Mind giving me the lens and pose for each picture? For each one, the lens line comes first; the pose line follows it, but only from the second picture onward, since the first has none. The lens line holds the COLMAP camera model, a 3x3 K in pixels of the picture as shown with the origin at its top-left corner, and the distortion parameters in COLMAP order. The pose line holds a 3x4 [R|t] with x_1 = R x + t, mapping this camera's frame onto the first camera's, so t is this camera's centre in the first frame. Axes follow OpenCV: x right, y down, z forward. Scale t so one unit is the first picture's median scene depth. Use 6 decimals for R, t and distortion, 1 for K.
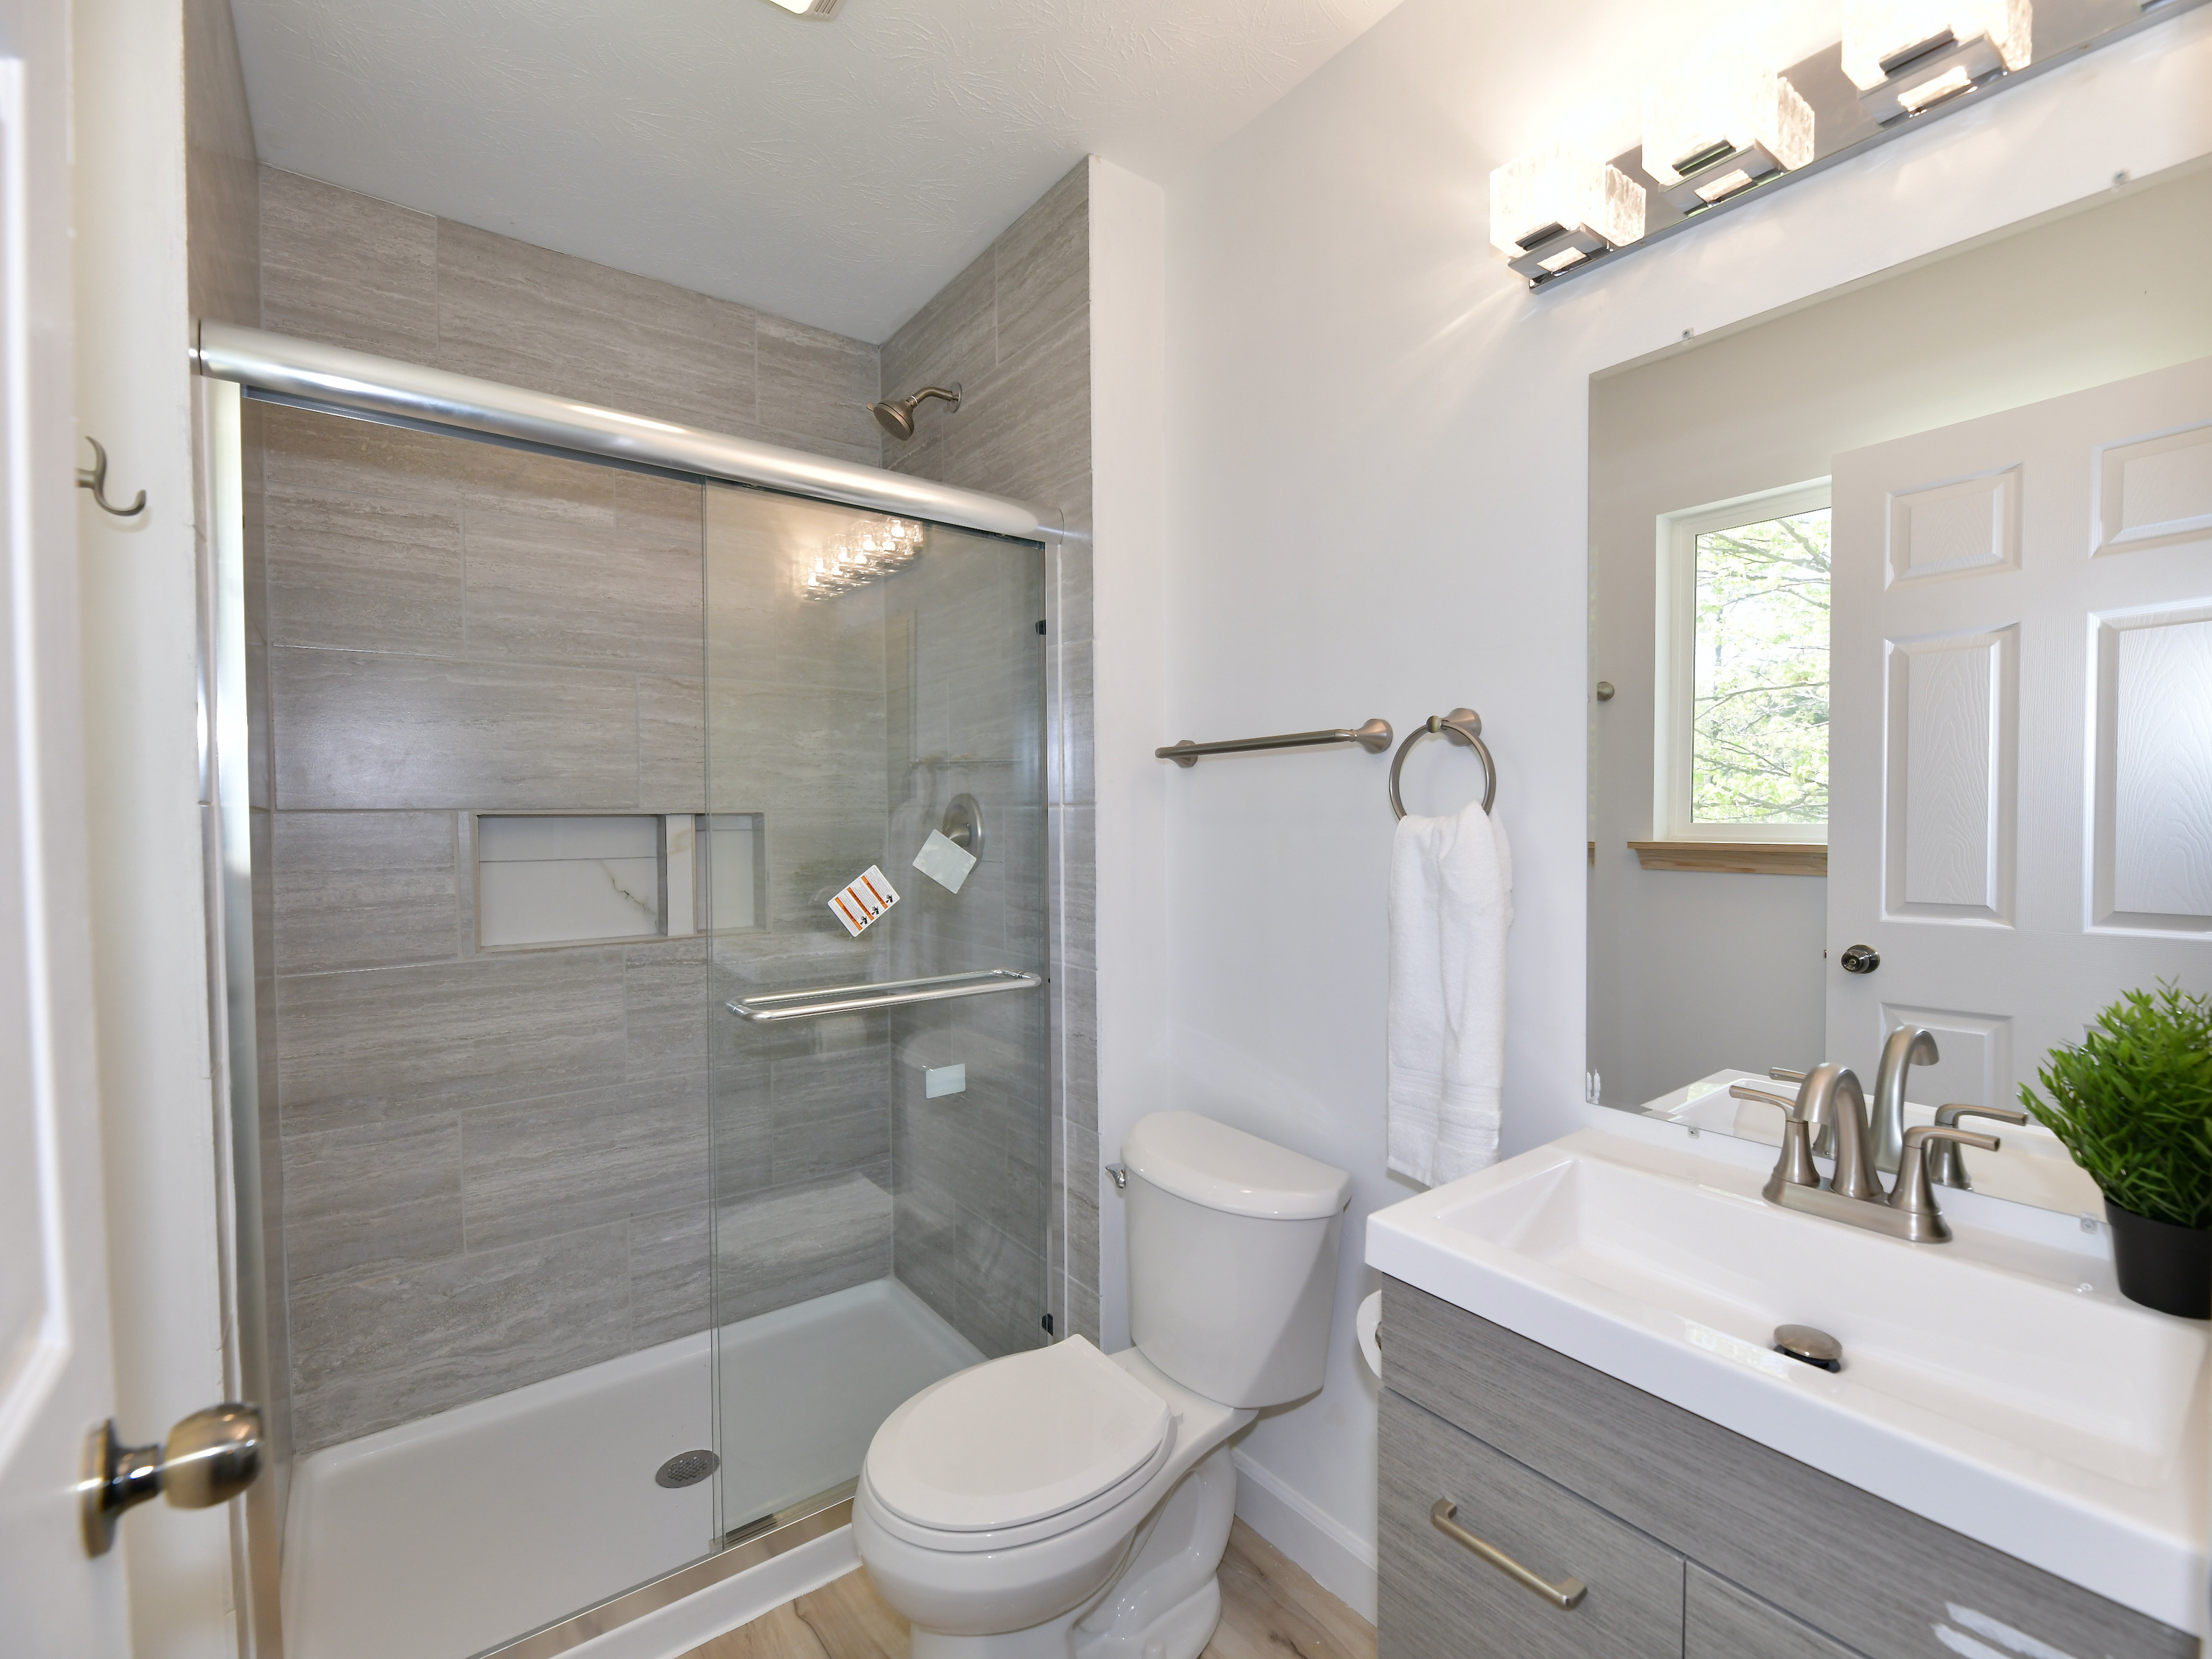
lens RADIAL K [[1005.1, 0, 1188.8], [0, 1005.1, 838.1], [0, 0, 1]] dist [0.001300, -0.004524]
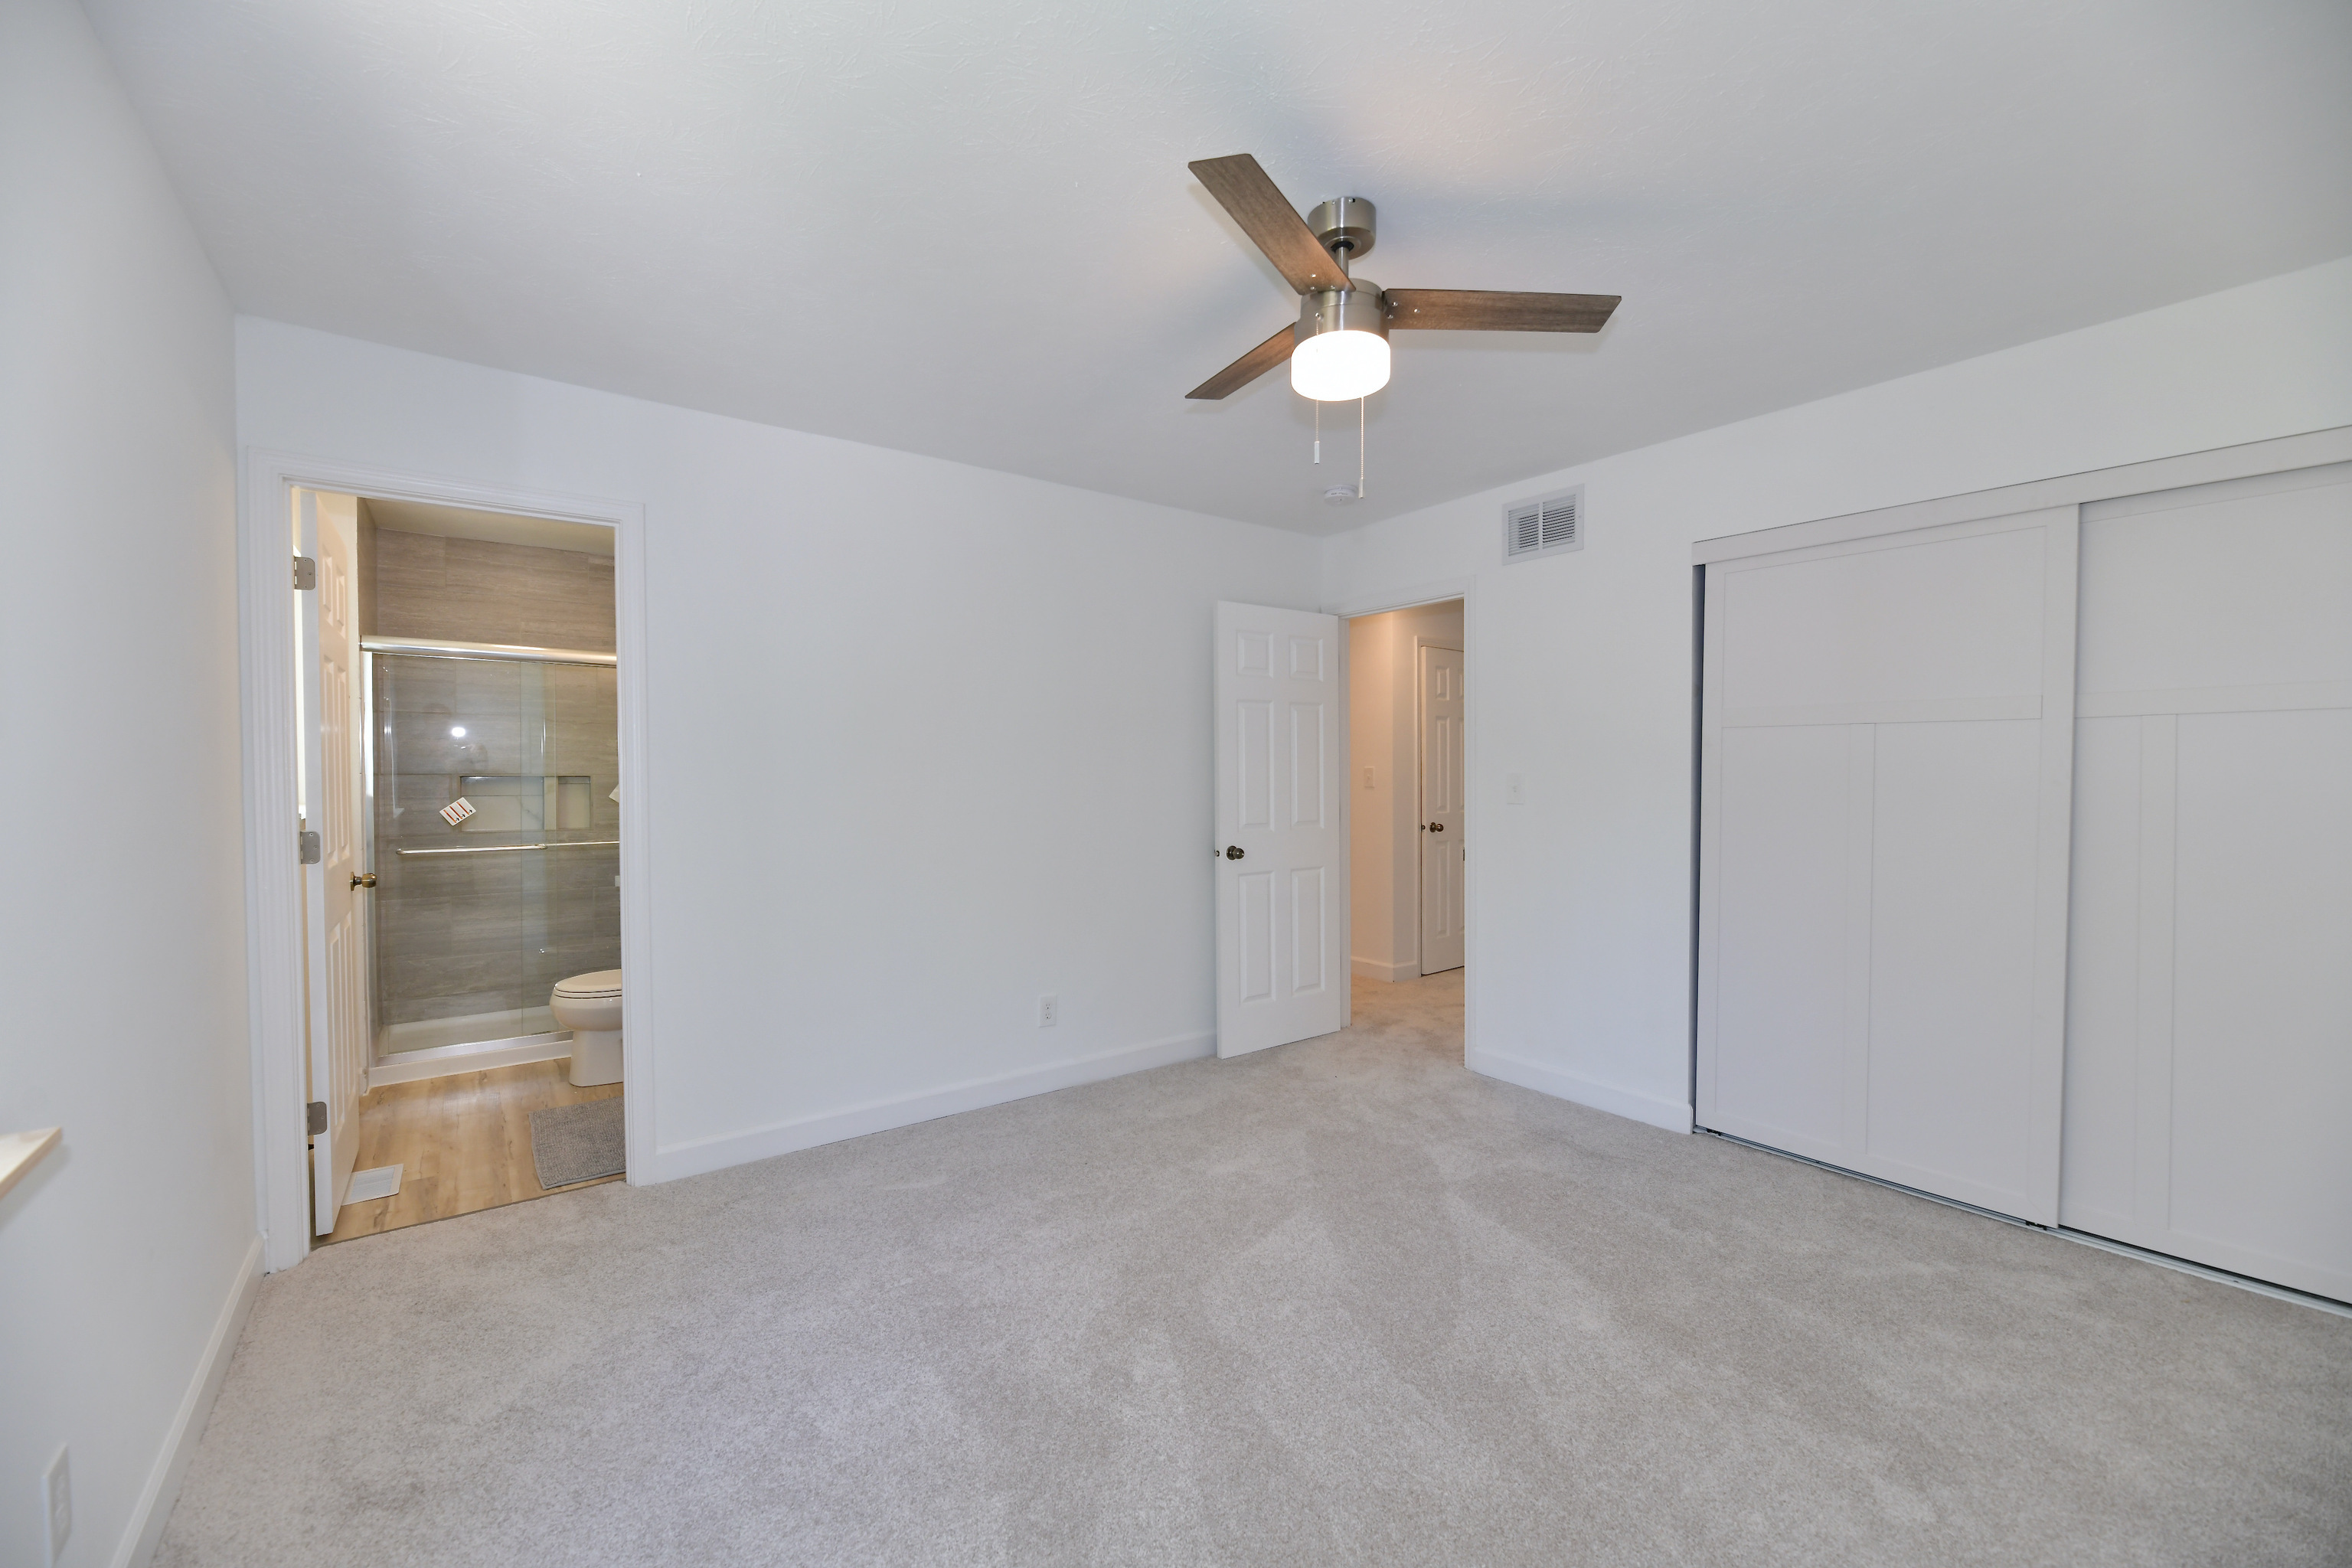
lens RADIAL K [[955.7, 0, 1176.0], [0, 955.7, 784.0], [0, 0, 1]] dist [-0.001178, -0.000268]
pose [[0.999070, 0.010640, -0.041773, 1.163679], [-0.010899, 0.999923, -0.005977, -0.009662], [0.041706, 0.006427, 0.999109, -1.286474]]
